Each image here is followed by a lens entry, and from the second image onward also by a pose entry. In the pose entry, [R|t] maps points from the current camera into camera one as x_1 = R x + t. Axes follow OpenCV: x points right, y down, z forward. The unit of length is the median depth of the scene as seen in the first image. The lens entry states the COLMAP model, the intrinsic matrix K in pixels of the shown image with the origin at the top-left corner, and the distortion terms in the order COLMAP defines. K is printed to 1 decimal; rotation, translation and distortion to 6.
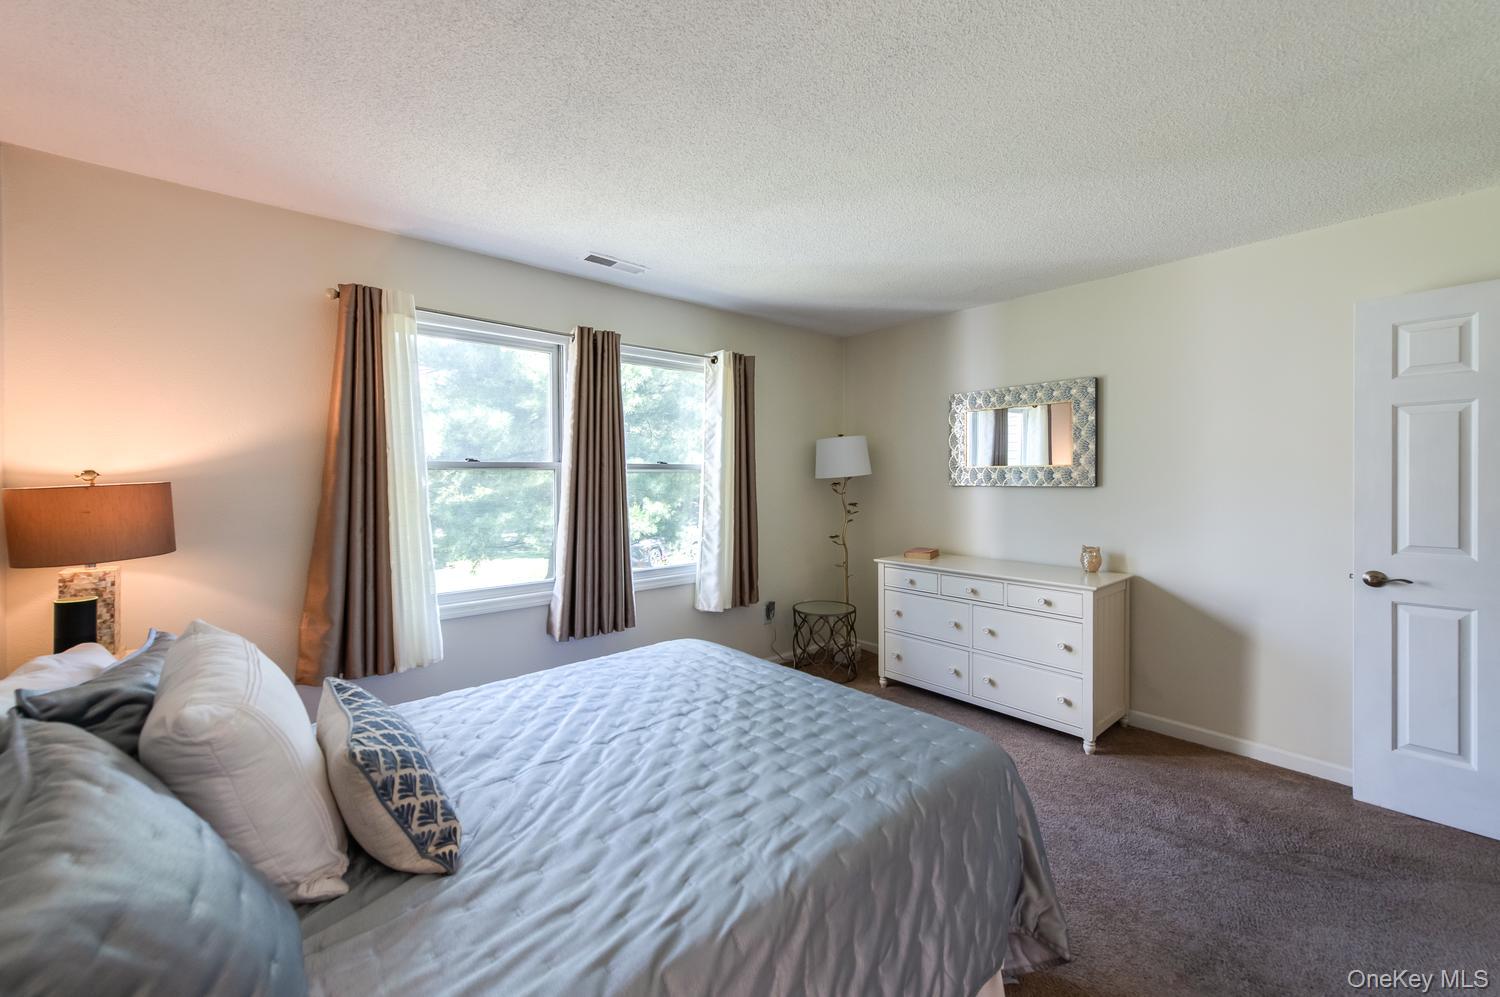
lens RADIAL K [[592.6, 0, 767.8], [0, 592.6, 482.8], [0, 0, 1]] dist [0.010366, -0.004627]
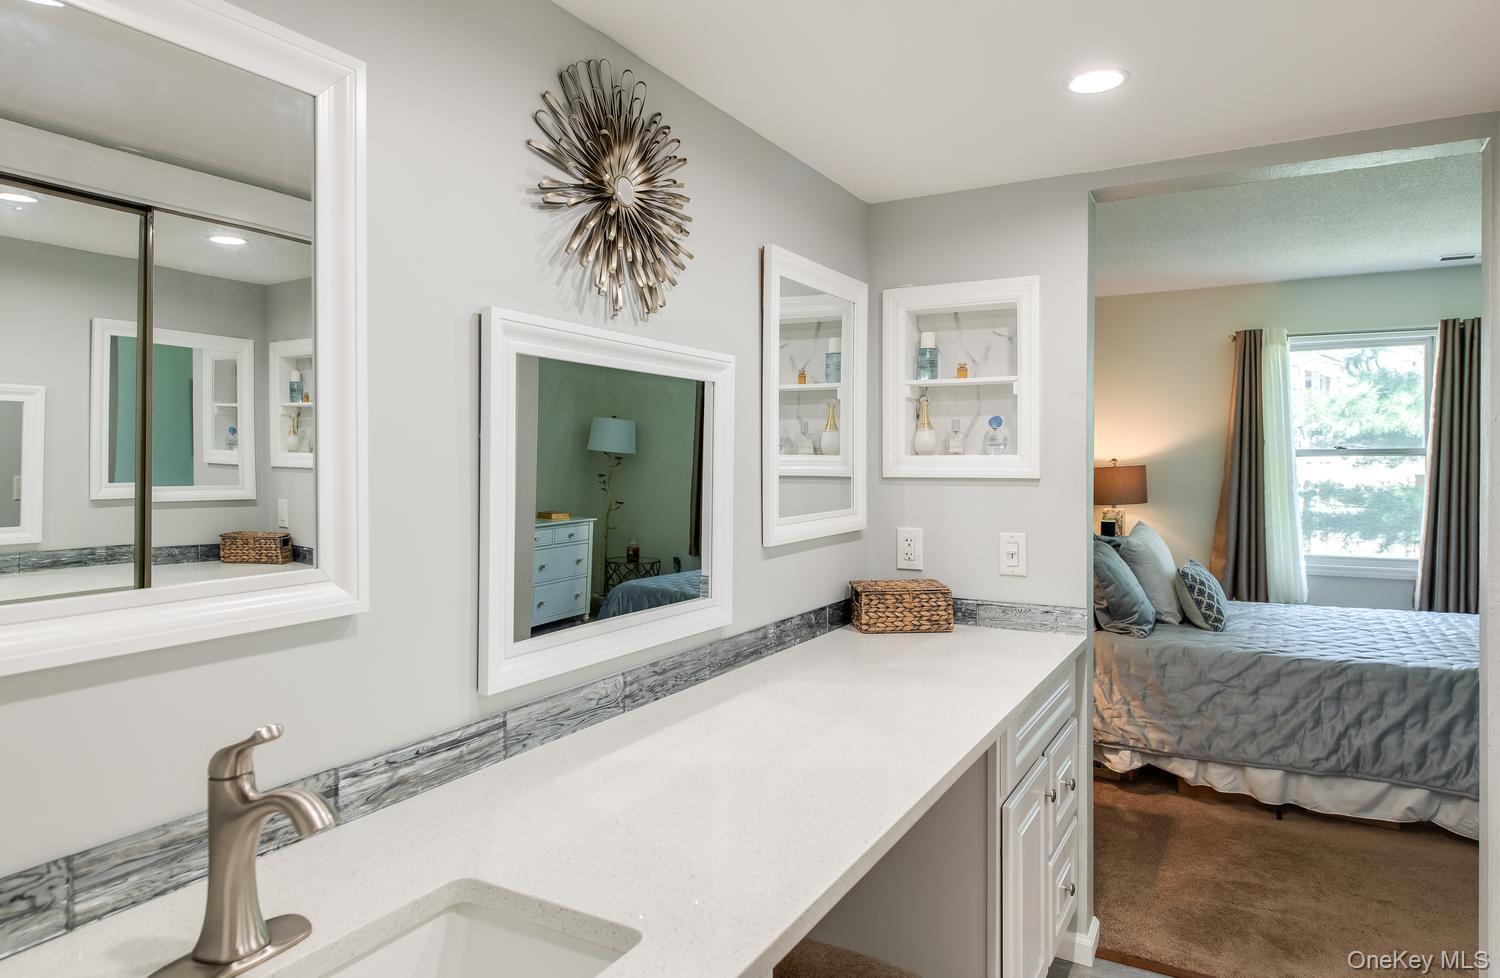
lens RADIAL K [[925.7, 0, 755.8], [0, 925.7, 465.0], [0, 0, 1]] dist [0.020428, -0.013320]
pose [[0.331237, 0.006459, -0.943526, 1.076047], [-0.009779, 0.999946, 0.003413, 0.001326], [0.943497, 0.008096, 0.331282, -0.894254]]
